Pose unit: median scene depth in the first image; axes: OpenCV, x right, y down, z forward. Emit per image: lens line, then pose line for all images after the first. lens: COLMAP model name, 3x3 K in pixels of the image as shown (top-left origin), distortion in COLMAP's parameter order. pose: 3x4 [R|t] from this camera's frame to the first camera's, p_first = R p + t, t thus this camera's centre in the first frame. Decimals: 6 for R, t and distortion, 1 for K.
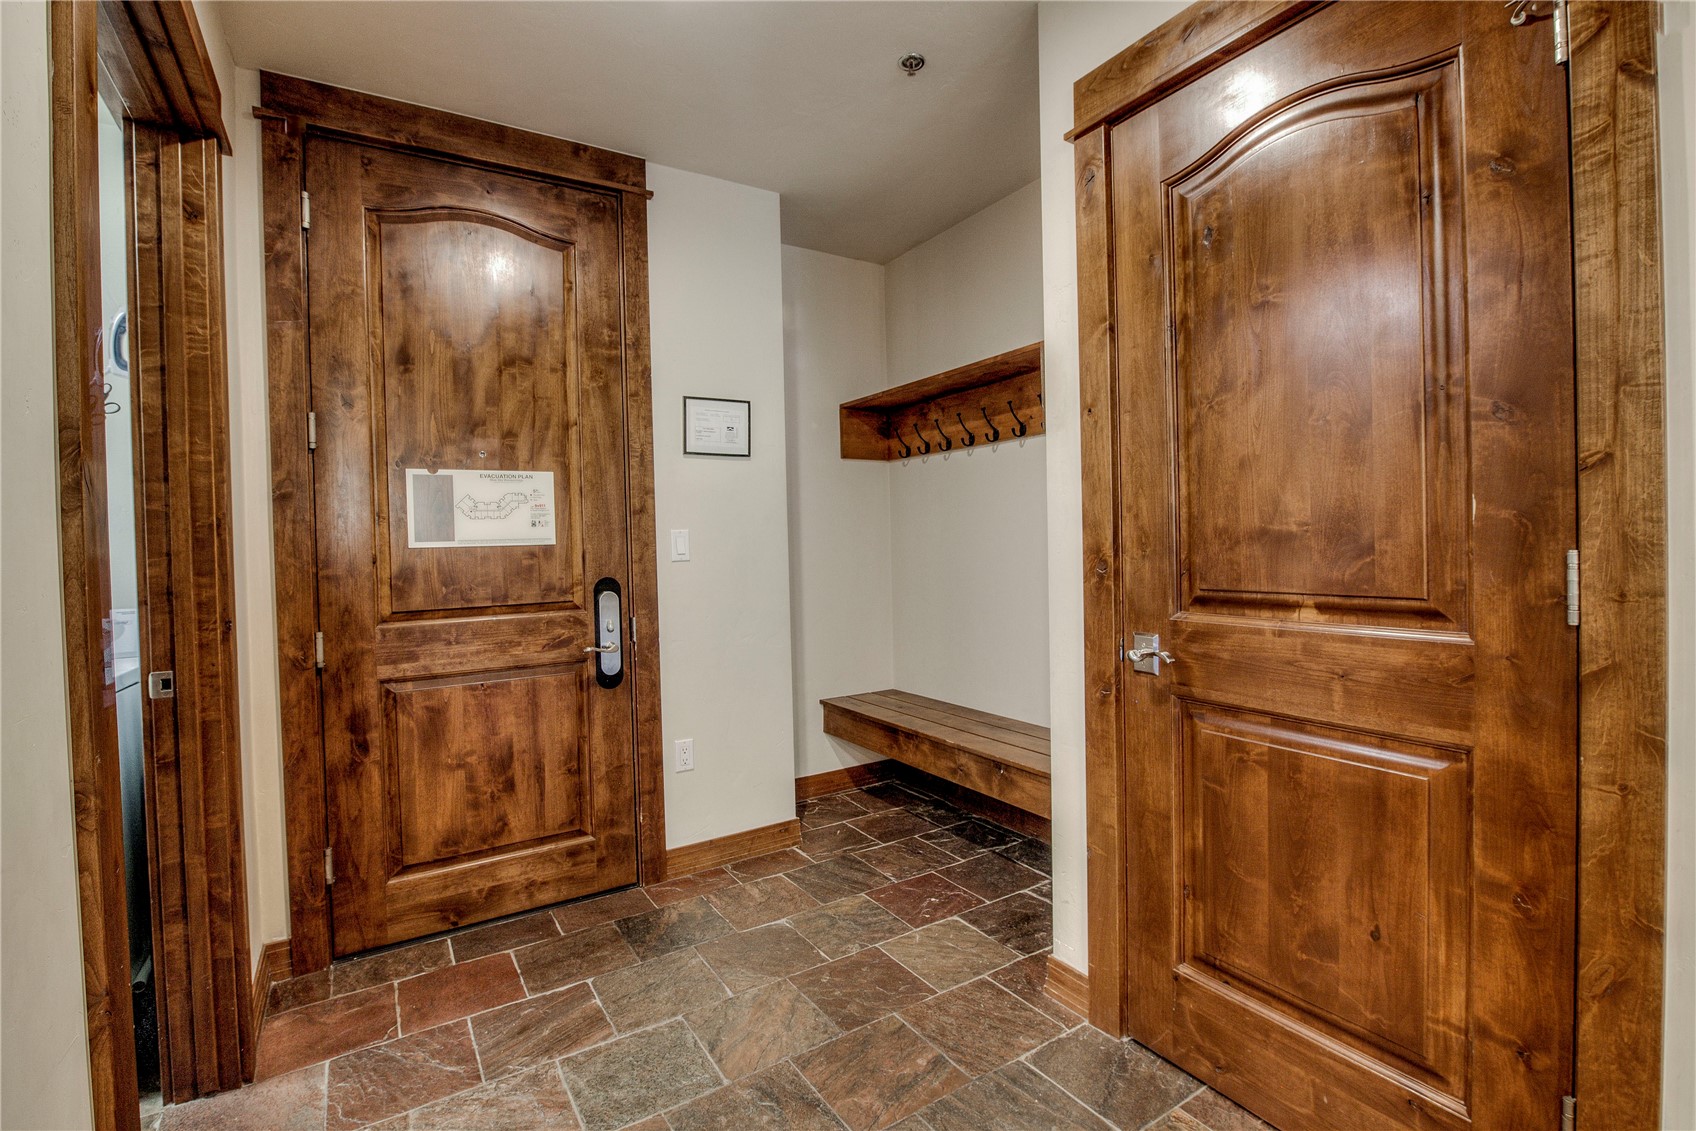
lens RADIAL K [[756.2, 0, 848.9], [0, 756.2, 564.5], [0, 0, 1]] dist [-0.014955, -0.002437]
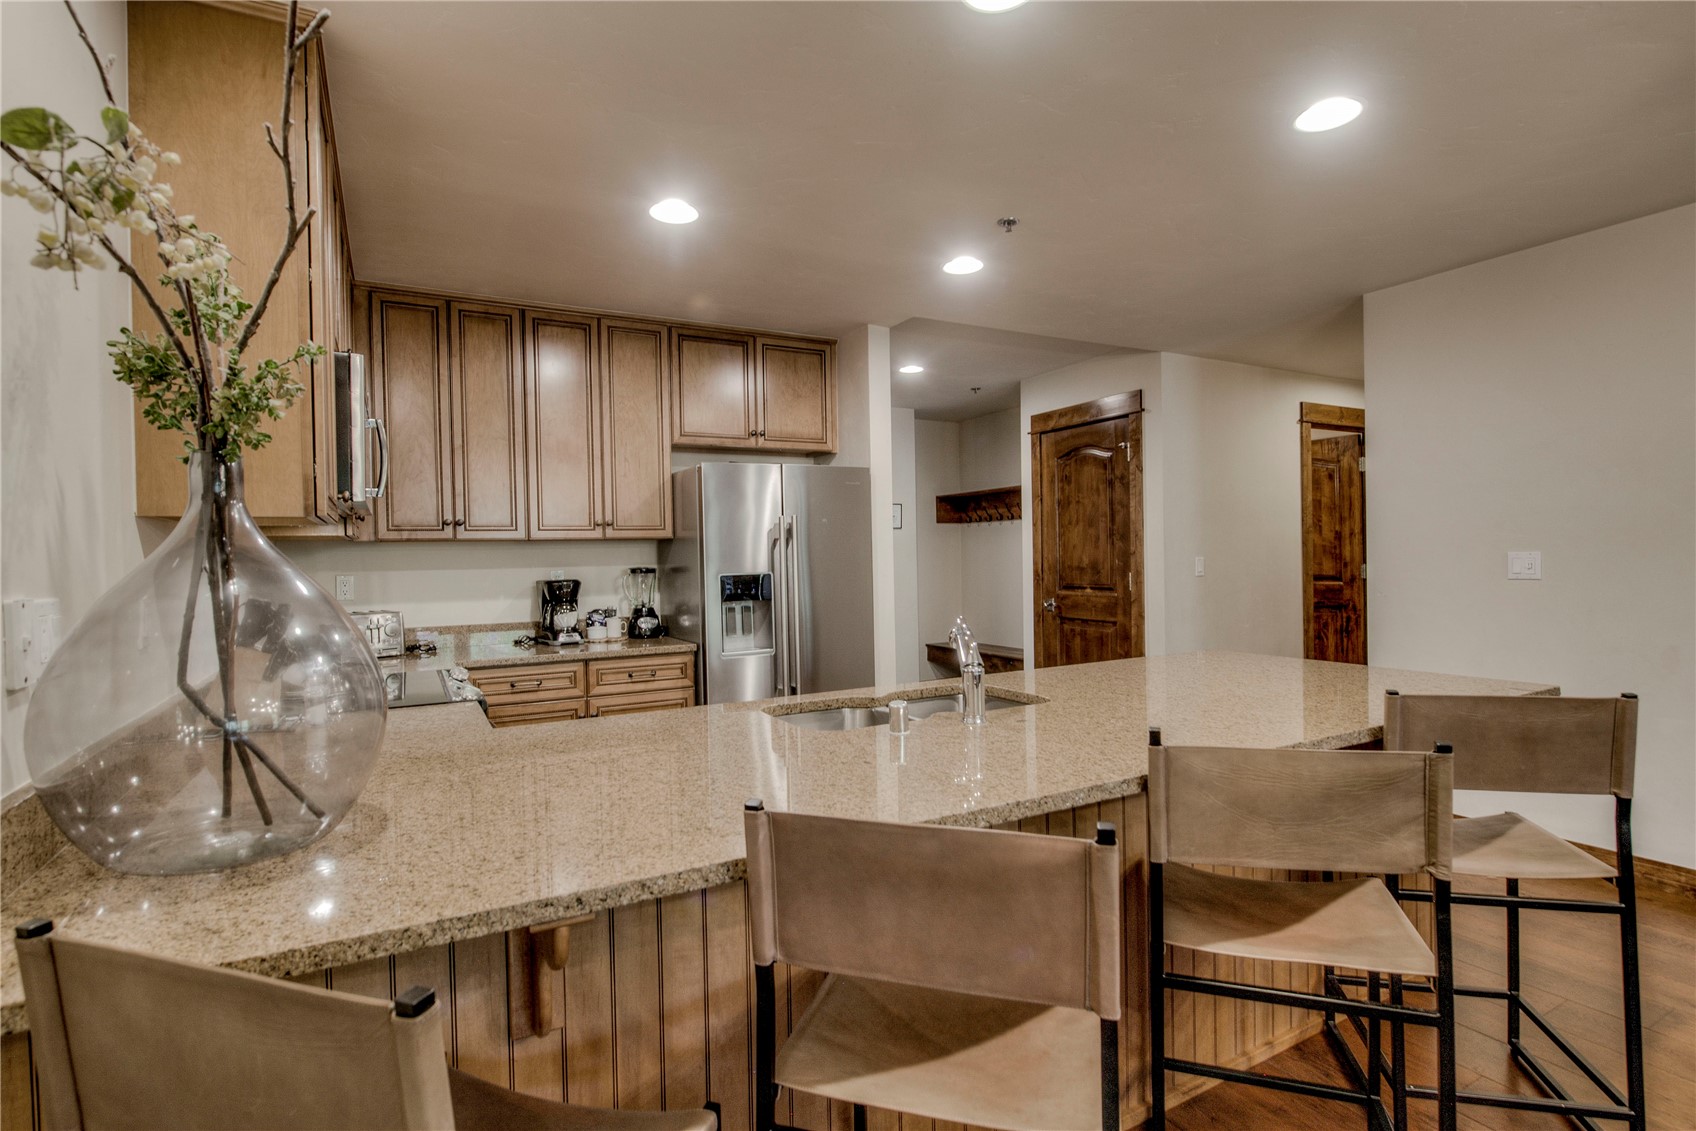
lens RADIAL K [[824.1, 0, 846.6], [0, 824.1, 570.3], [0, 0, 1]] dist [-0.008654, -0.001943]
pose [[0.998575, 0.005511, -0.053085, -0.275434], [-0.005984, 0.999944, -0.008749, 0.010512], [0.053034, 0.009054, 0.998552, -2.484806]]
